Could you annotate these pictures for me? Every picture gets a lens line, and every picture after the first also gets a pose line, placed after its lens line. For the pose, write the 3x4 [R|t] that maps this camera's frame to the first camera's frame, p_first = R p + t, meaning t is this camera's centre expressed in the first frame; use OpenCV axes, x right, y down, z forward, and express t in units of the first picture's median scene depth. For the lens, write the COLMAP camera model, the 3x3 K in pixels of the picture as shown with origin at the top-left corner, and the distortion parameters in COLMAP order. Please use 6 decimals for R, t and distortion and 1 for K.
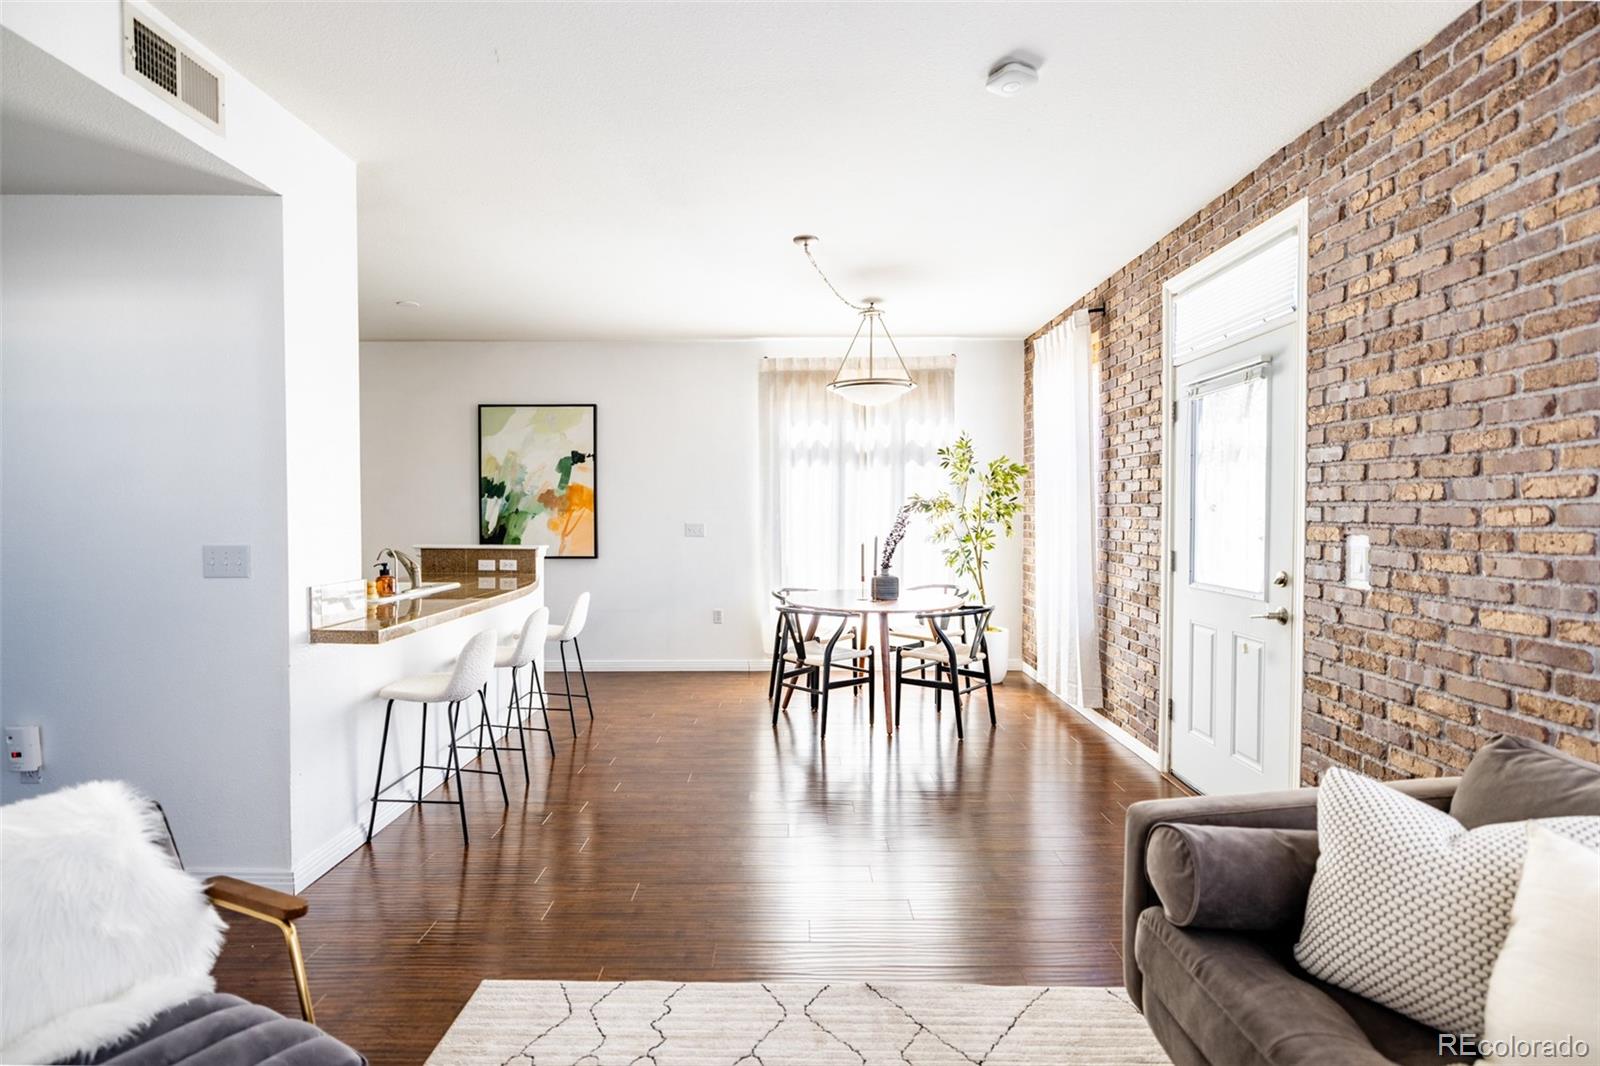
lens RADIAL K [[761.0, 0, 797.0], [0, 761.0, 527.7], [0, 0, 1]] dist [0.000844, 0.000649]
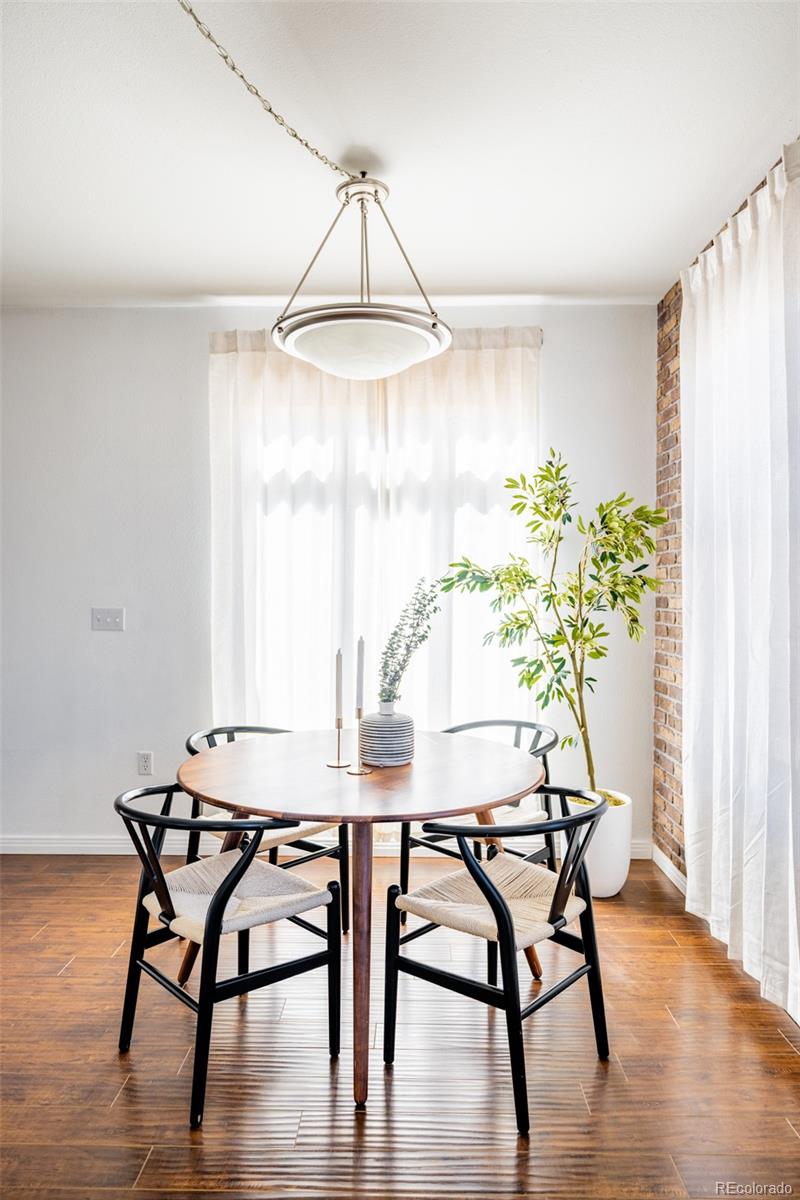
lens RADIAL K [[732.0, 0, 406.8], [0, 732.0, 602.1], [0, 0, 1]] dist [0.003779, 0.000763]
pose [[0.999884, 0.005992, -0.013985, 0.120698], [-0.006203, 0.999867, -0.015083, -0.003833], [0.013893, 0.015168, 0.999788, 0.461884]]
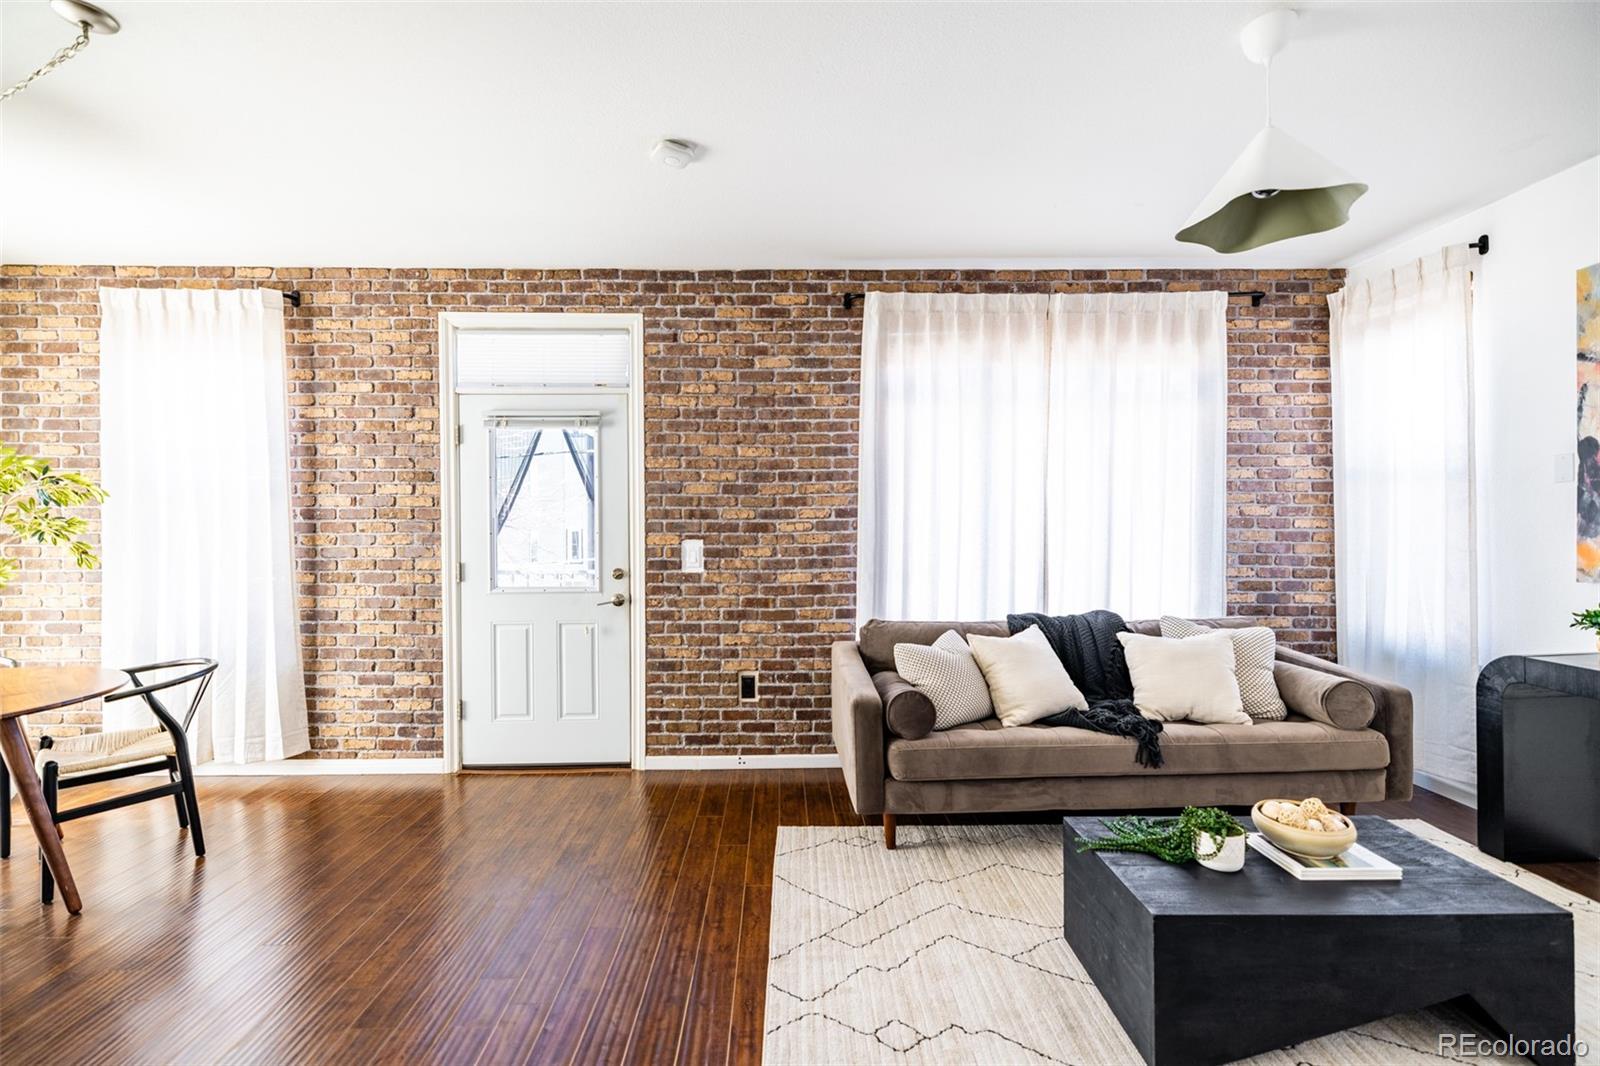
lens RADIAL K [[679.8, 0, 797.2], [0, 679.8, 530.0], [0, 0, 1]] dist [0.002928, -0.000349]
pose [[-0.024637, -0.004404, 0.999687, -0.322263], [0.028582, 0.999578, 0.005108, -0.005368], [-0.999288, 0.028699, -0.024501, 0.358708]]
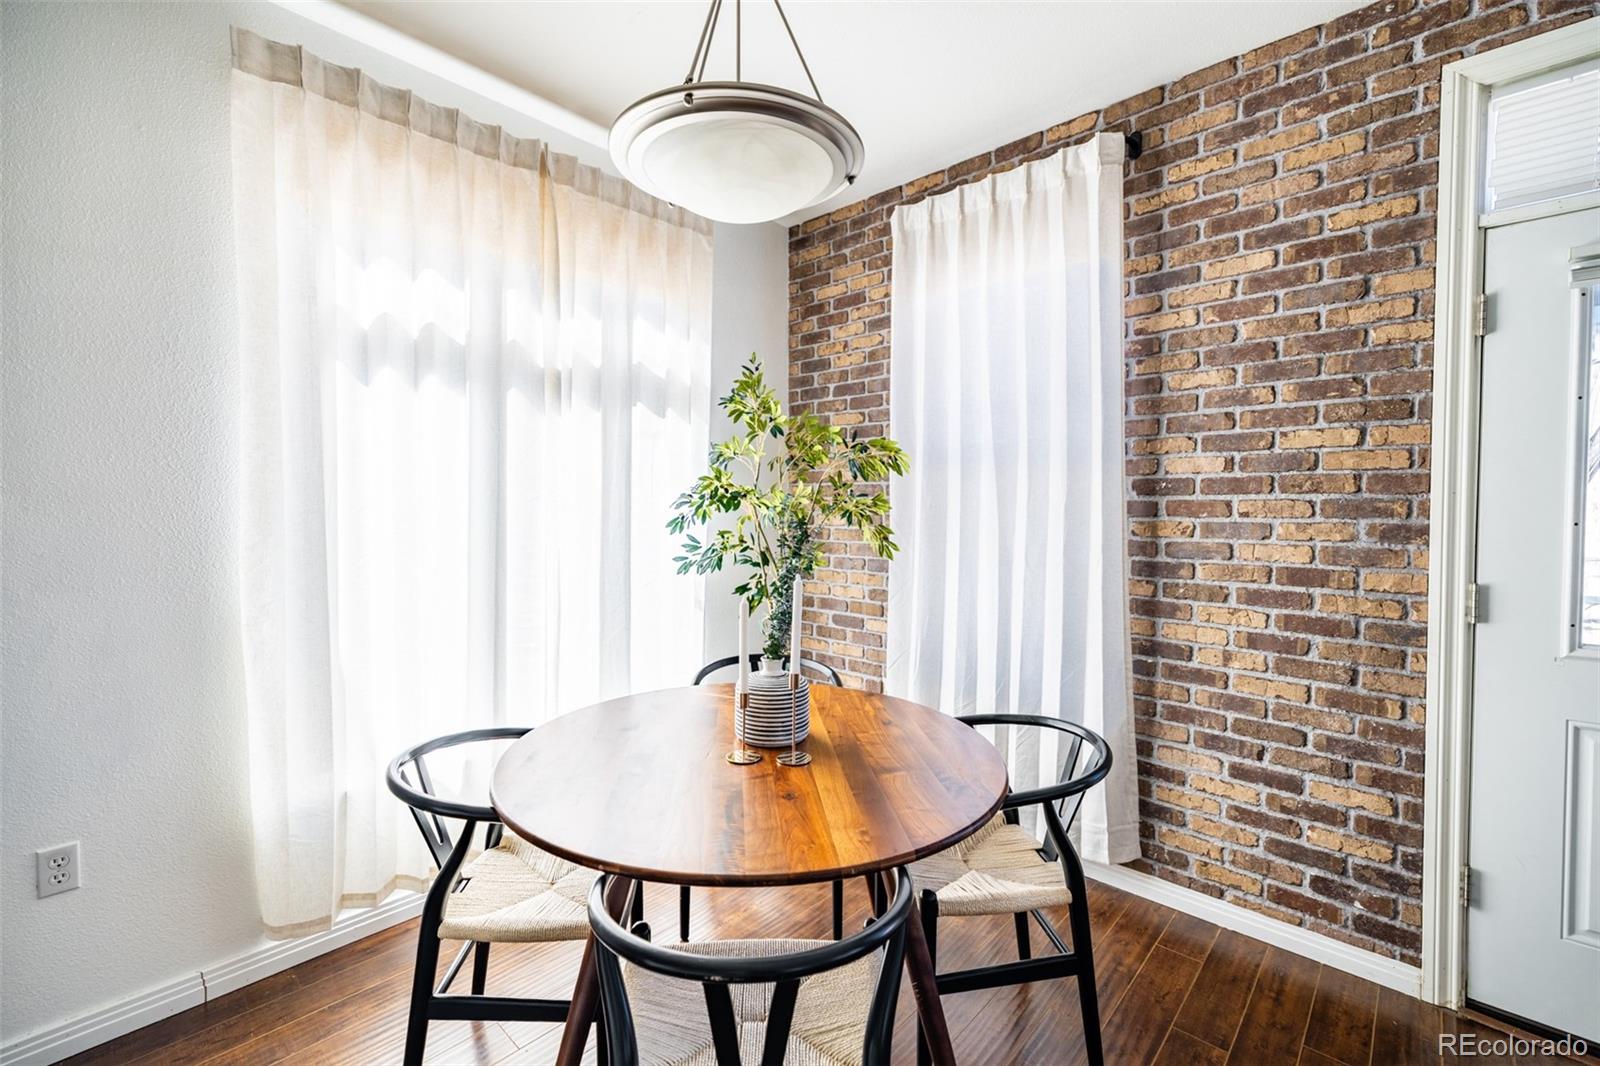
lens RADIAL K [[679.8, 0, 795.6], [0, 679.8, 529.1], [0, 0, 1]] dist [0.002928, -0.000349]
pose [[0.682213, -0.018786, 0.730913, -0.108609], [0.014684, 0.999820, 0.011993, -0.013076], [-0.731006, 0.002551, 0.682366, 0.676695]]
